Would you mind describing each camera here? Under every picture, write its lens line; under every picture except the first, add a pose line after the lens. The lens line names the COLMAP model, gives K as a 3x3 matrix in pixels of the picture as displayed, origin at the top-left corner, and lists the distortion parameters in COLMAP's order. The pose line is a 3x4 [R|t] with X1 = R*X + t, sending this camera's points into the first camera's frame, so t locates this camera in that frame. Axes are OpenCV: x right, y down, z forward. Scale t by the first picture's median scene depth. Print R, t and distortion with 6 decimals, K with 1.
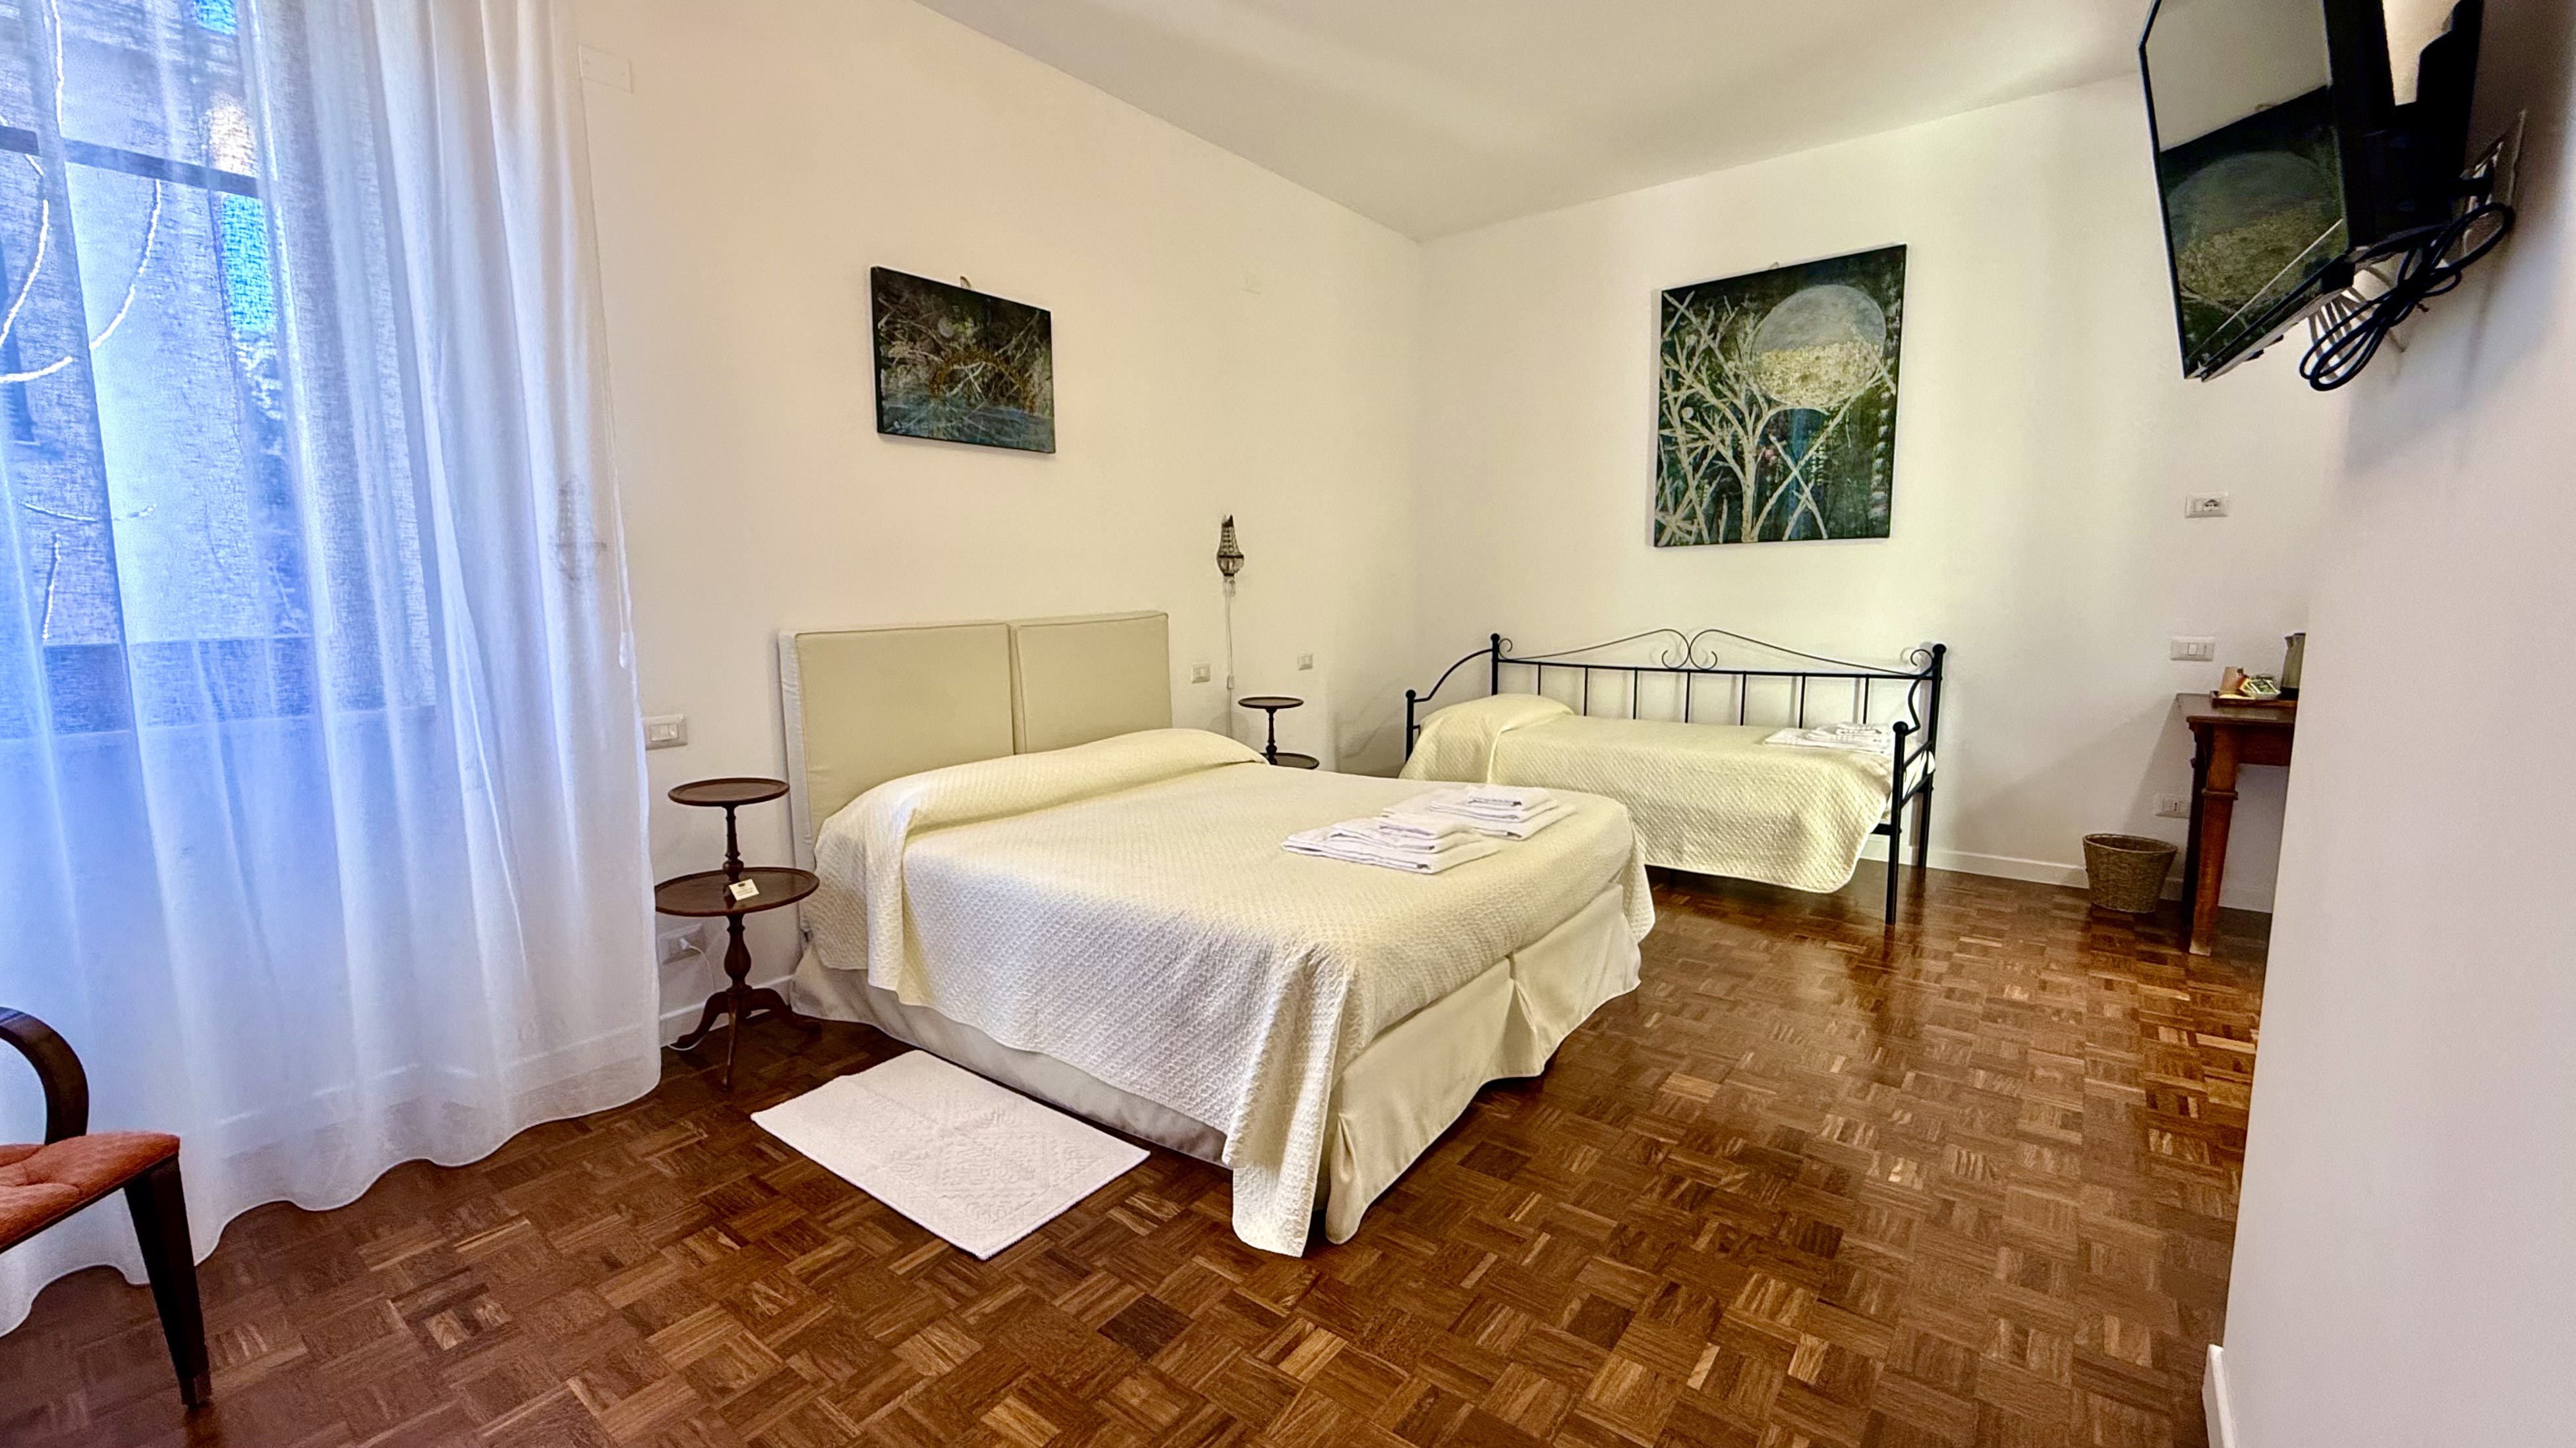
lens RADIAL K [[1059.8, 0, 1273.4], [0, 1059.8, 715.6], [0, 0, 1]] dist [-0.000588, 0.000023]
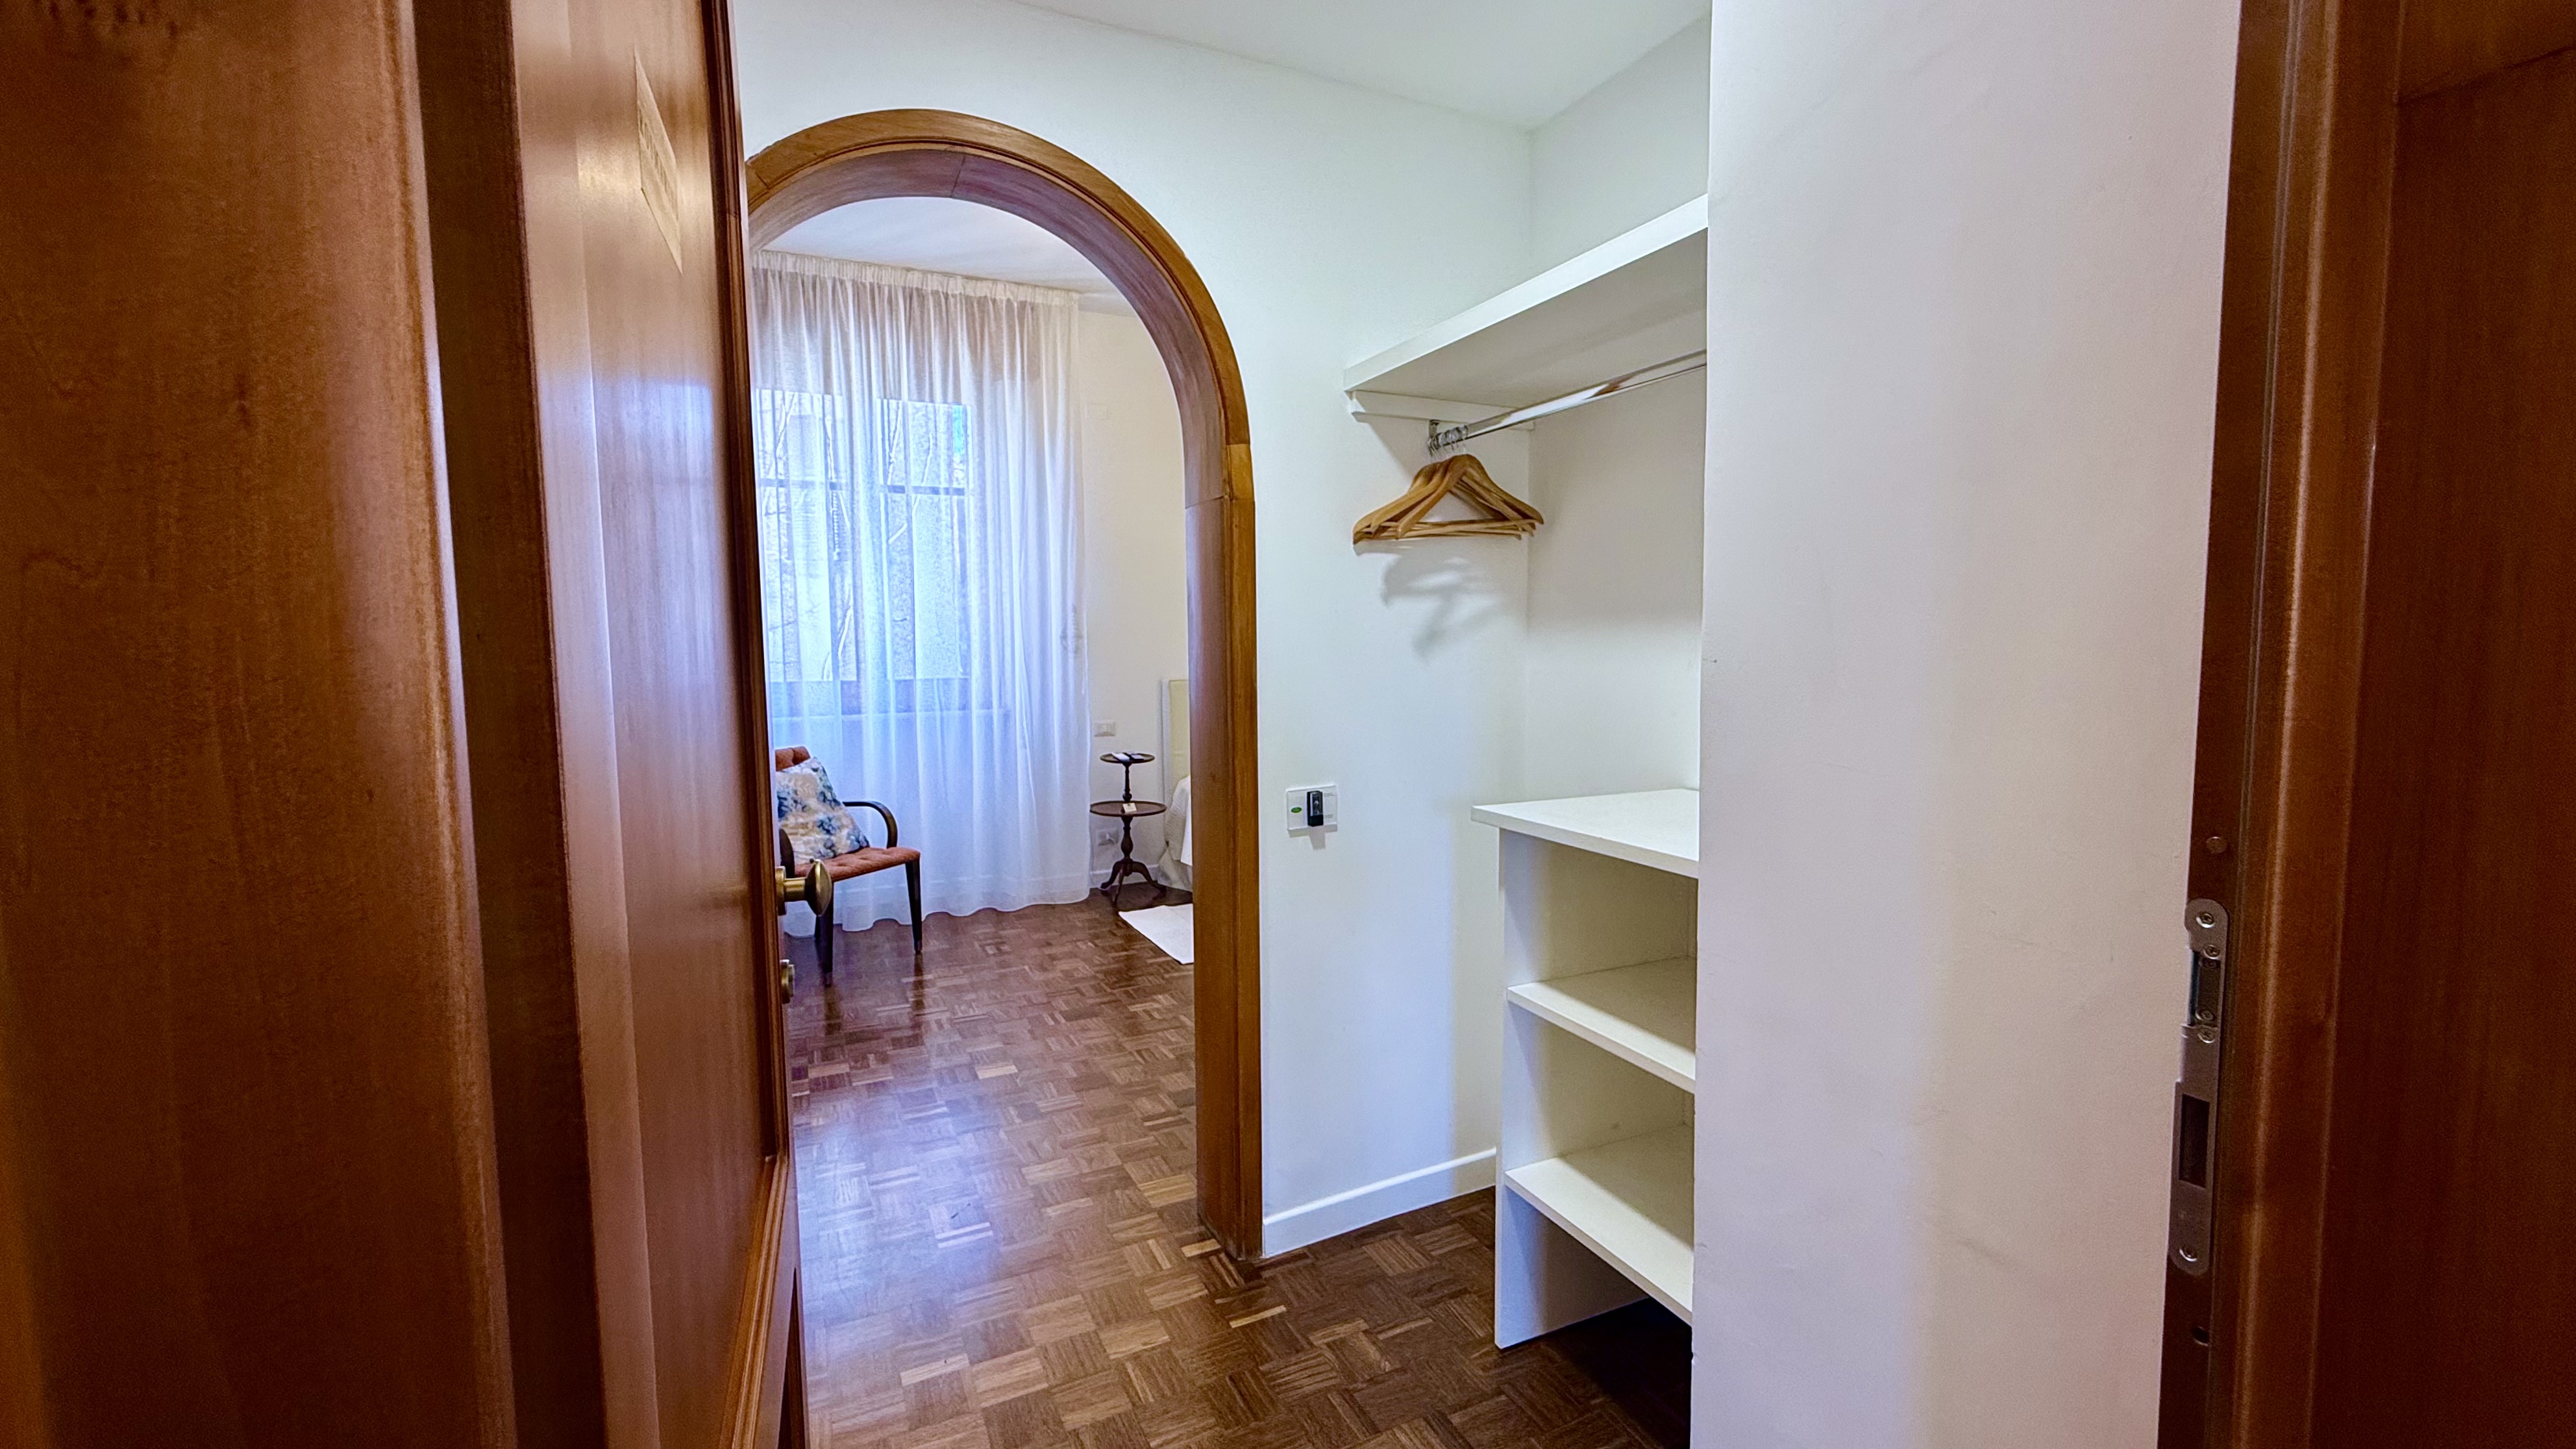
lens RADIAL K [[1024.8, 0, 1273.3], [0, 1024.8, 717.0], [0, 0, 1]] dist [-0.001513, -0.000164]
pose [[0.895048, 0.035379, -0.444564, 0.472734], [-0.056719, 0.997784, -0.034789, 0.036472], [0.442348, 0.056353, 0.895071, -0.491400]]
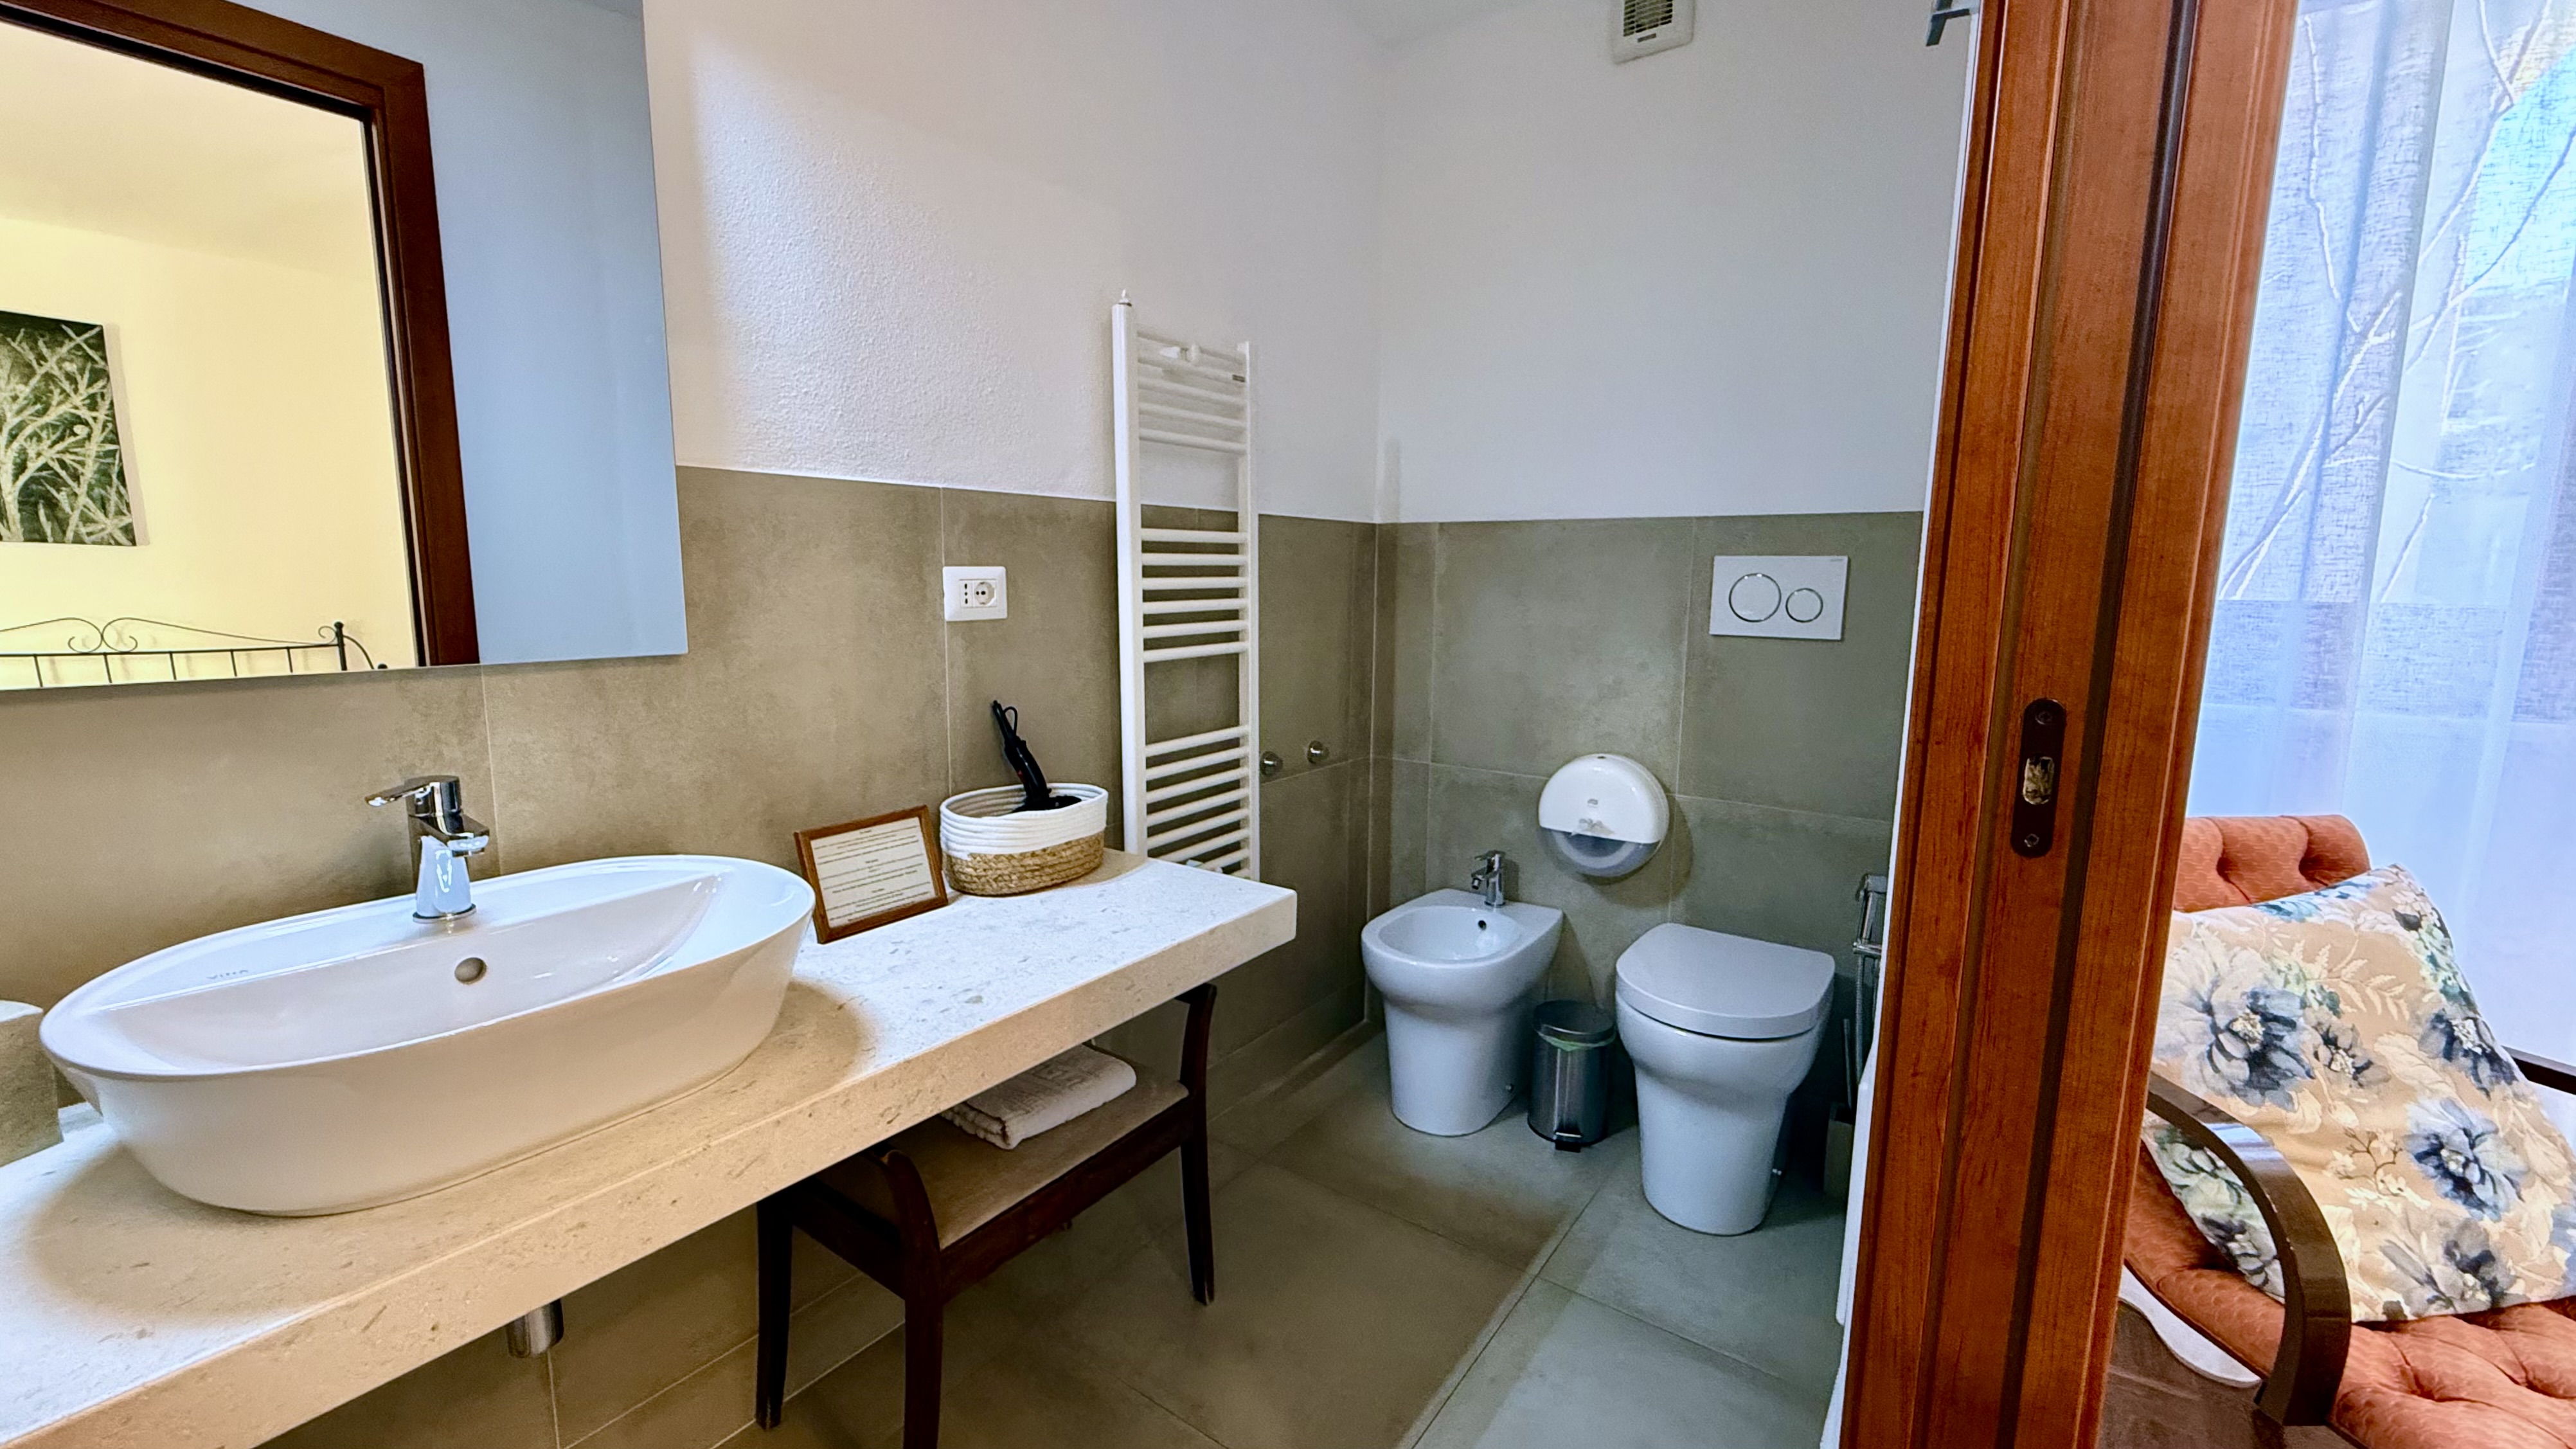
lens RADIAL K [[1025.0, 0, 1273.3], [0, 1025.0, 717.0], [0, 0, 1]] dist [-0.001513, -0.000164]
pose [[0.033428, 0.151279, -0.987926, -0.288903], [-0.135155, 0.980082, 0.145505, 0.022947], [0.990260, 0.128659, 0.053208, -0.005168]]
